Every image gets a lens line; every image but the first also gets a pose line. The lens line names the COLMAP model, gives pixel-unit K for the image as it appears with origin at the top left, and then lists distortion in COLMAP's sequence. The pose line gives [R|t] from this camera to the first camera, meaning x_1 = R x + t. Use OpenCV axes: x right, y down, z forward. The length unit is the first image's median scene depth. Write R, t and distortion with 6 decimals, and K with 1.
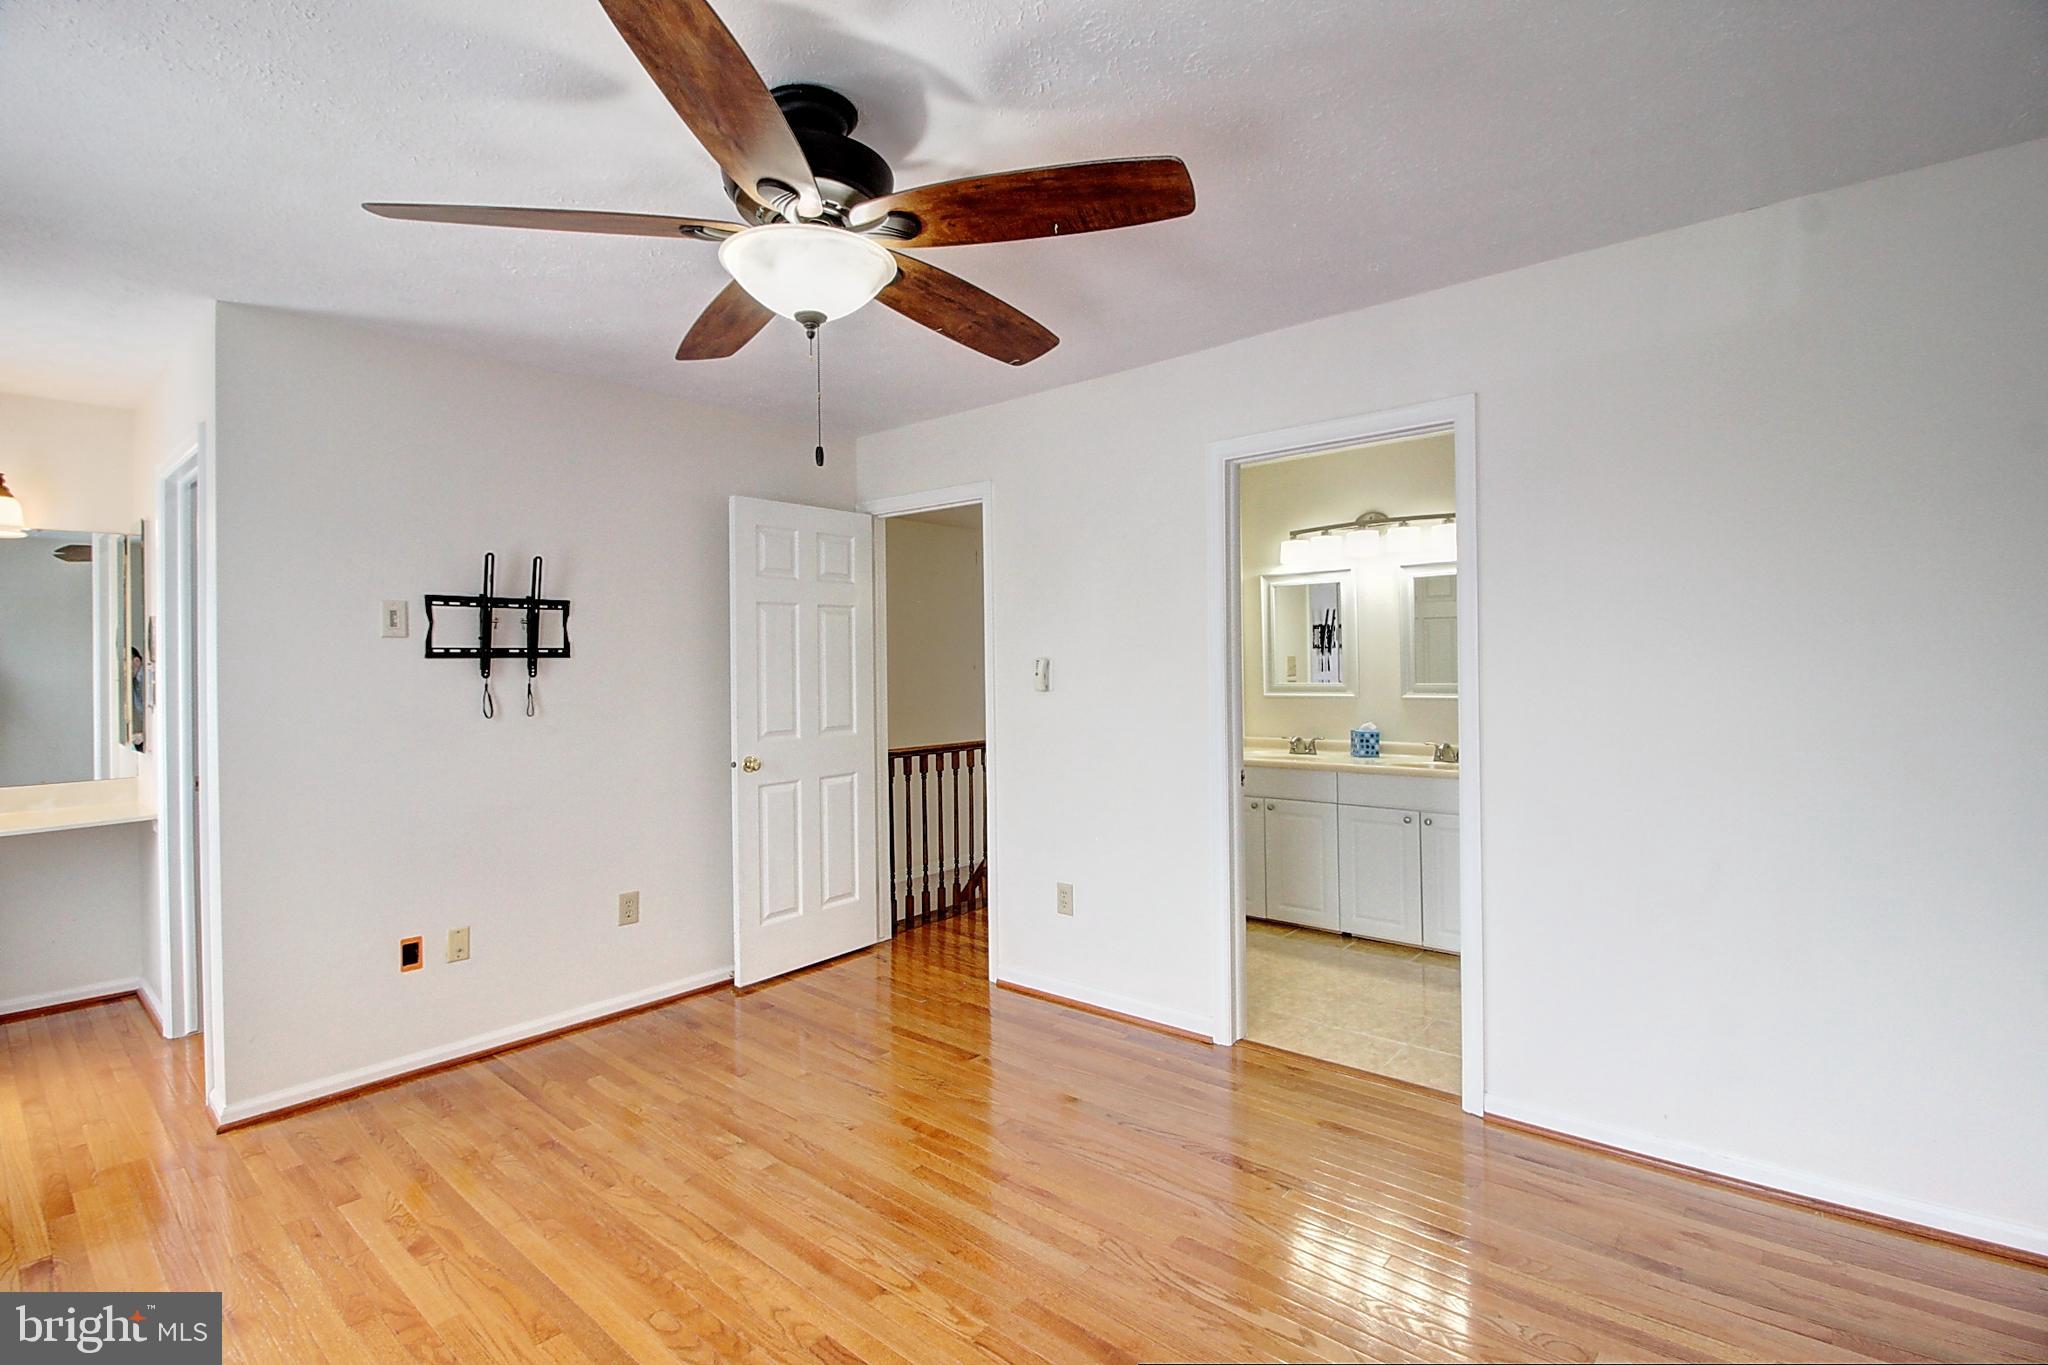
lens RADIAL K [[956.4, 0, 1034.0], [0, 956.4, 660.1], [0, 0, 1]] dist [-0.001317, -0.011555]
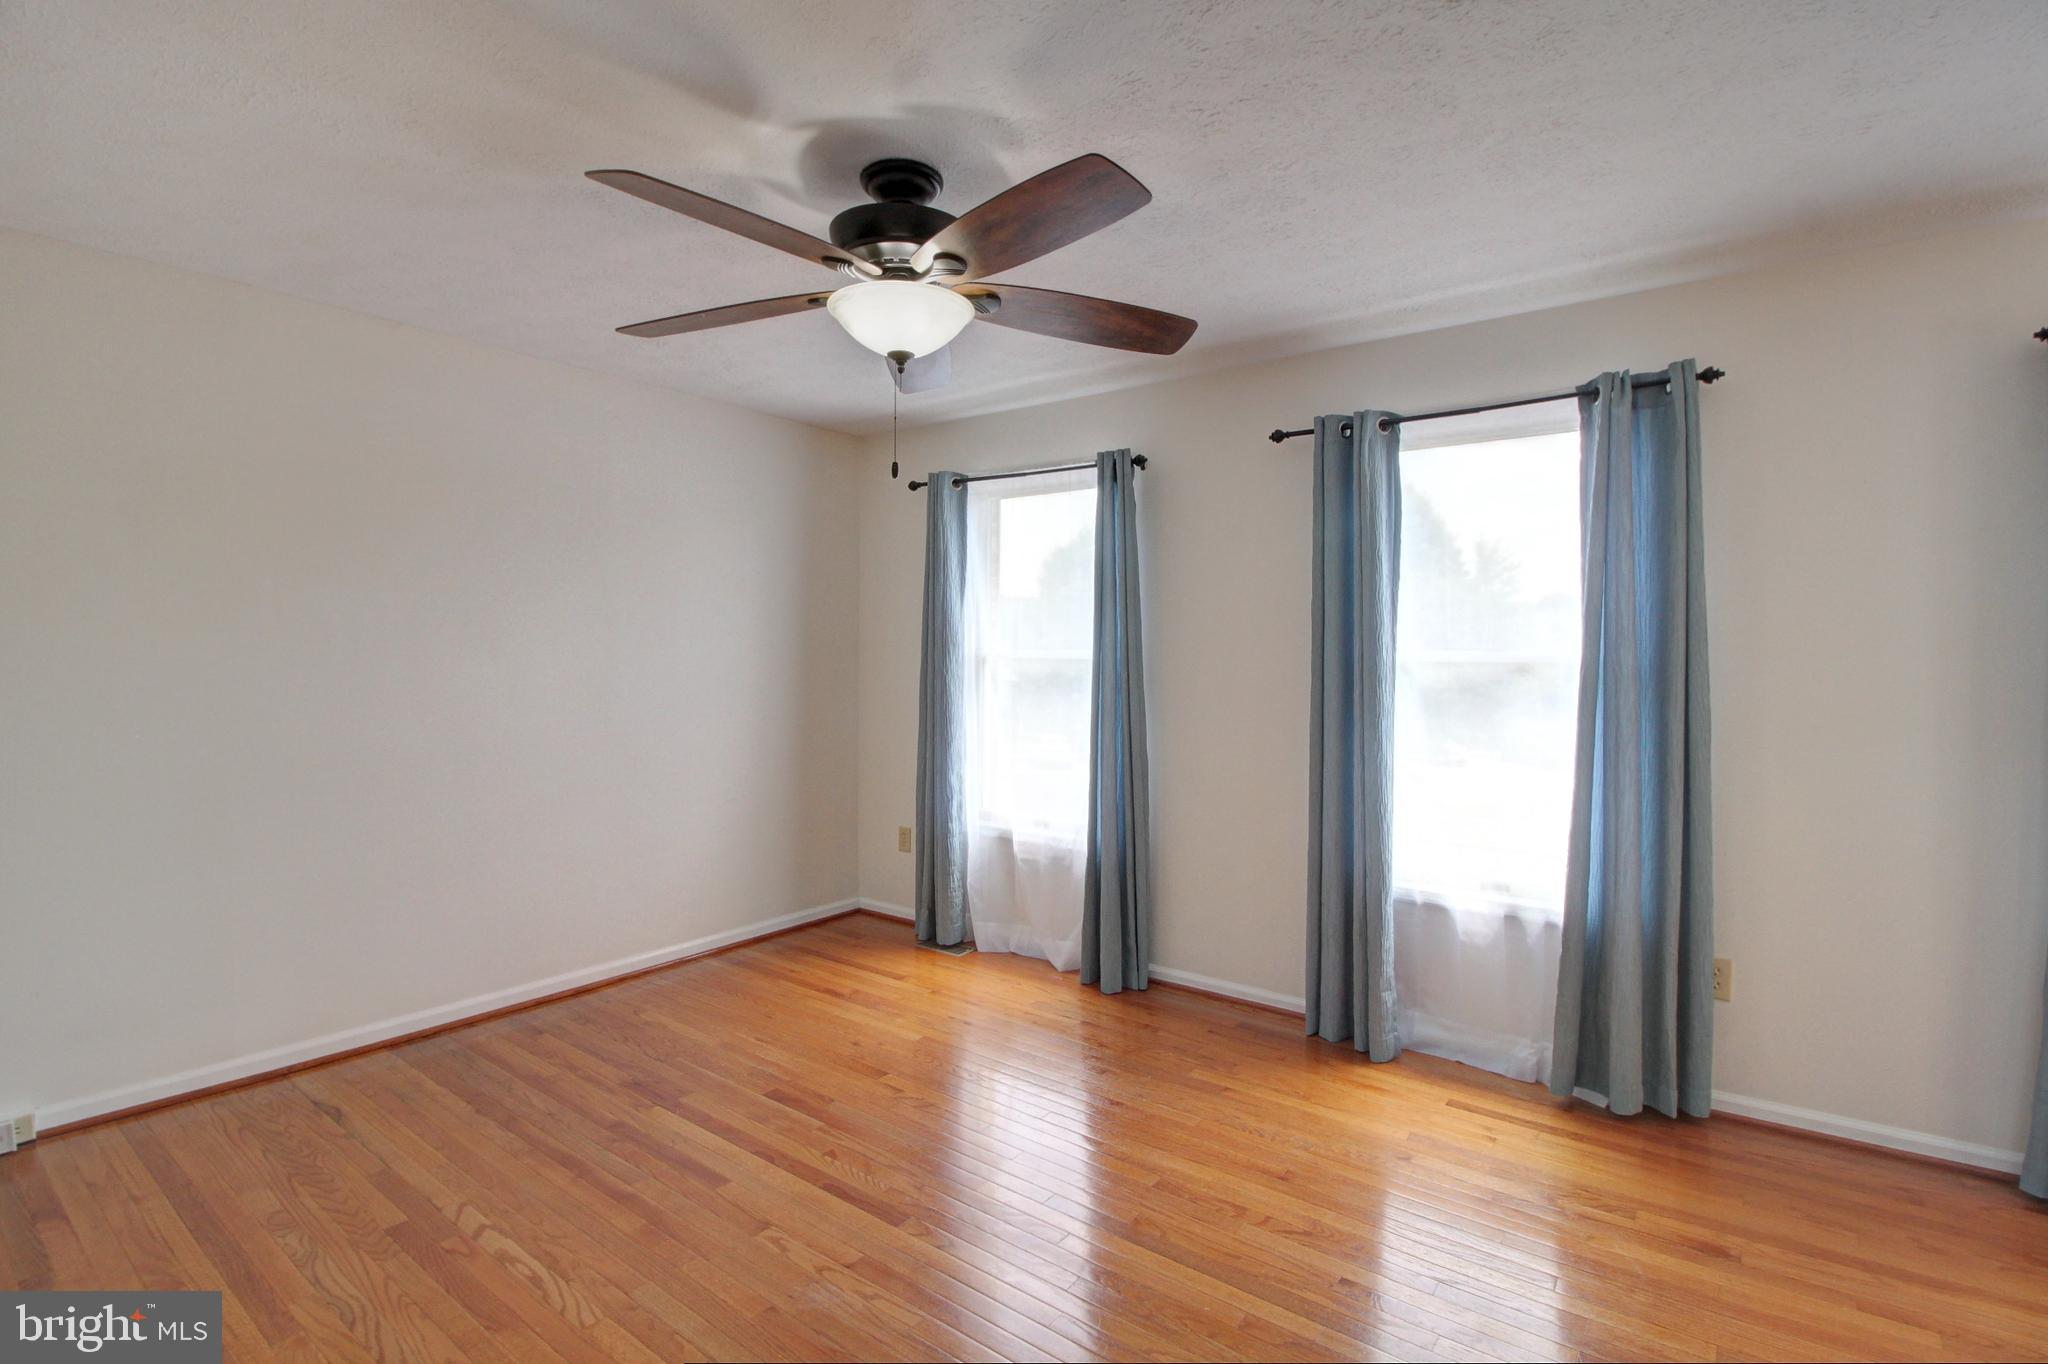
lens RADIAL K [[956.4, 0, 1016.2], [0, 956.4, 665.7], [0, 0, 1]] dist [-0.001317, -0.011555]
pose [[-0.999047, 0.003816, -0.043485, -0.189086], [0.003954, 0.999987, -0.003080, 0.023835], [0.043473, -0.003249, -0.999049, 1.266875]]
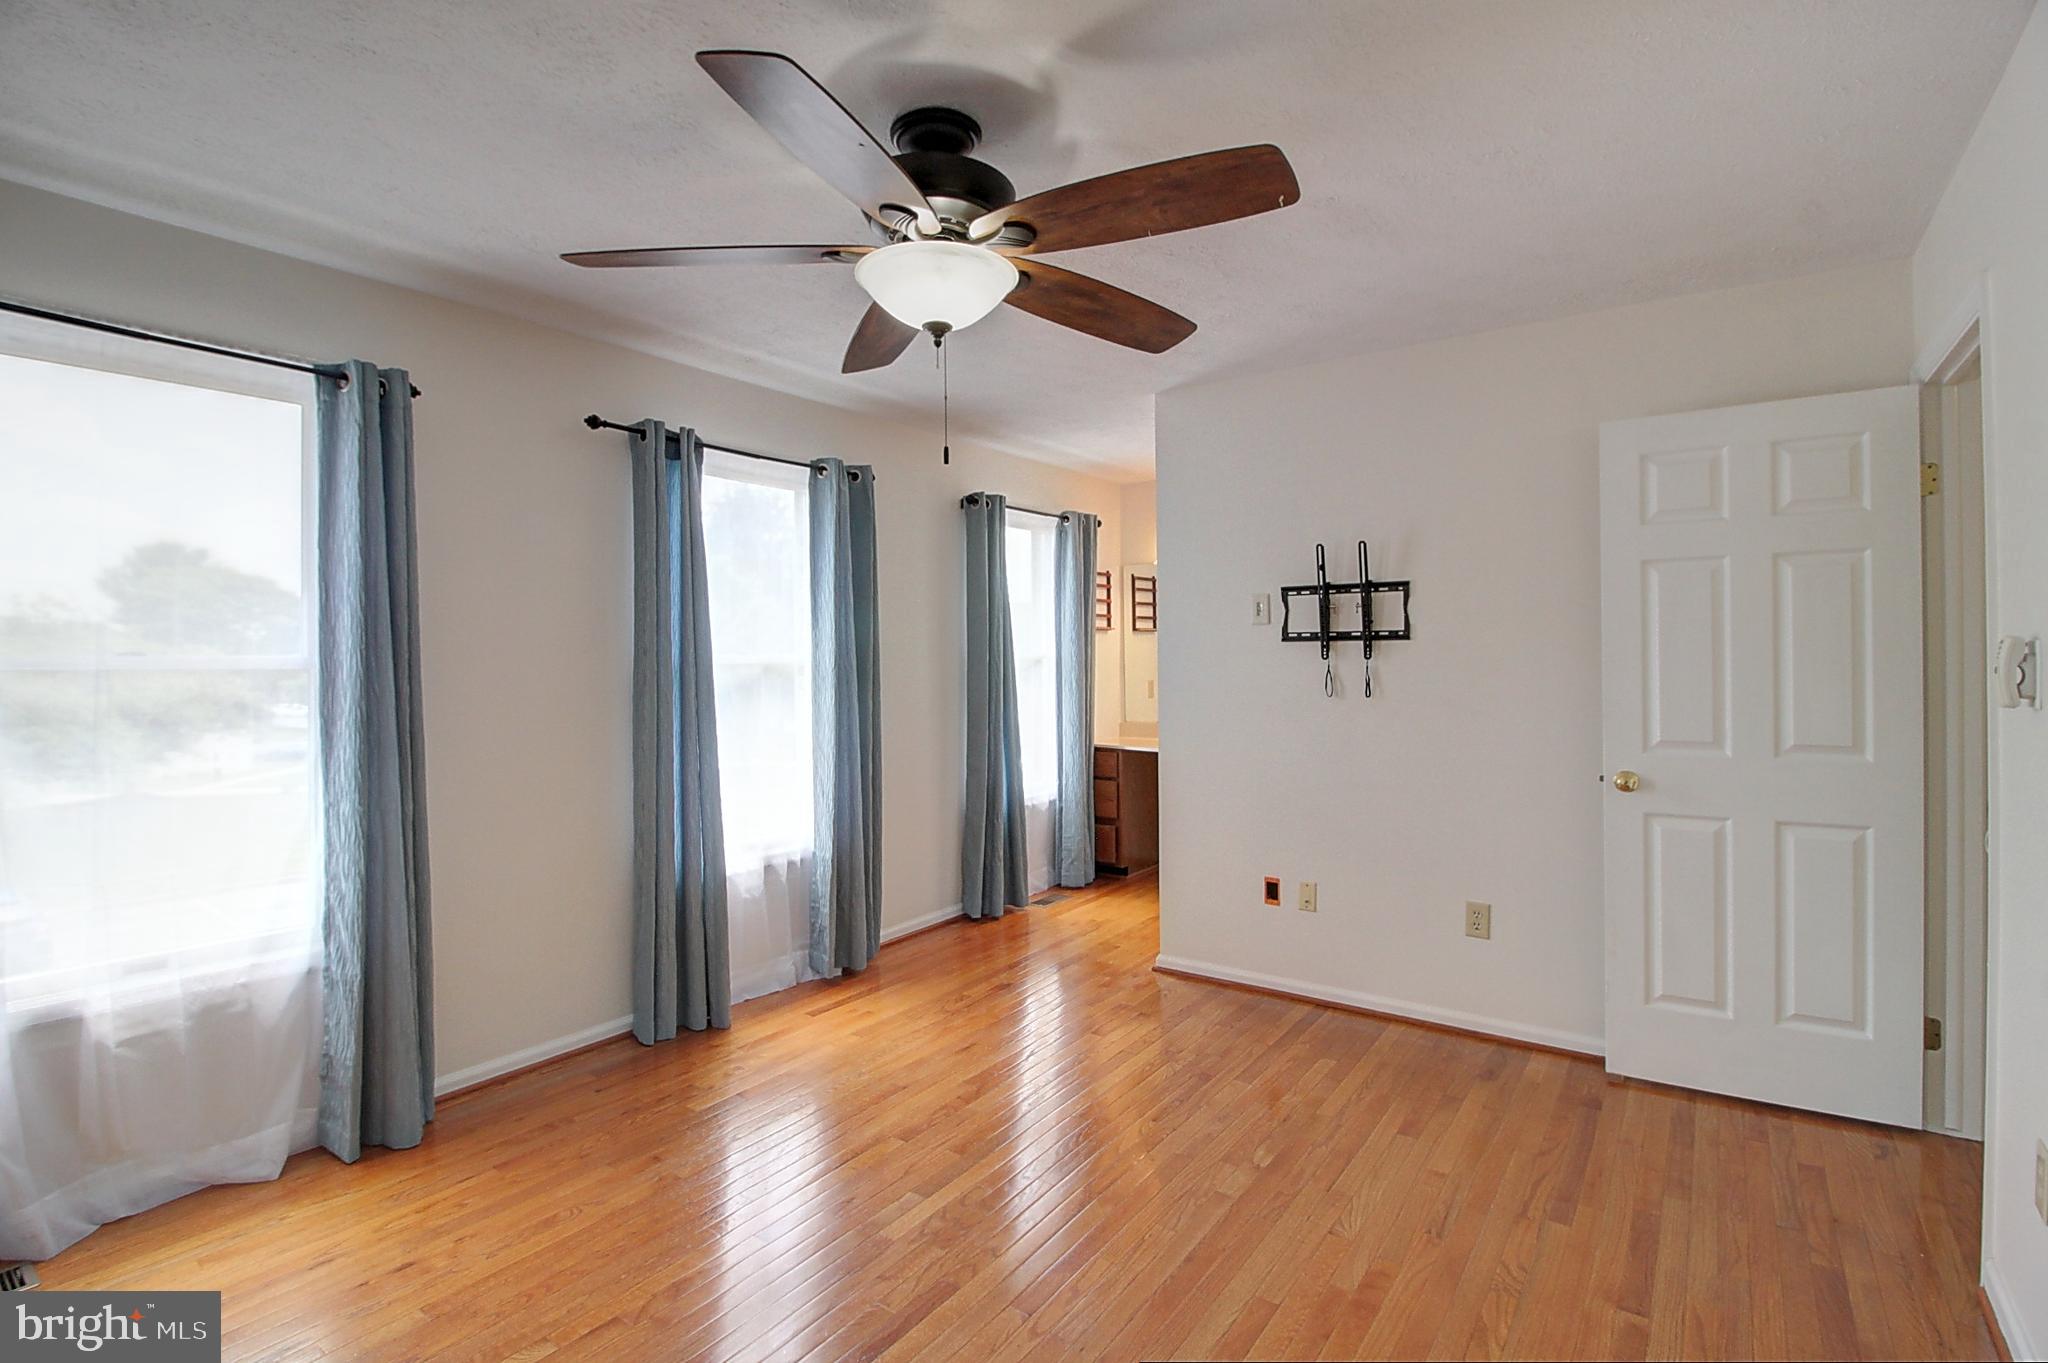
lens RADIAL K [[956.4, 0, 1028.3], [0, 956.4, 660.8], [0, 0, 1]] dist [-0.001317, -0.011555]
pose [[0.081160, 0.017950, -0.996539, 0.483547], [0.009713, 0.999776, 0.018800, -0.003658], [0.996654, -0.011206, 0.080968, 0.580429]]
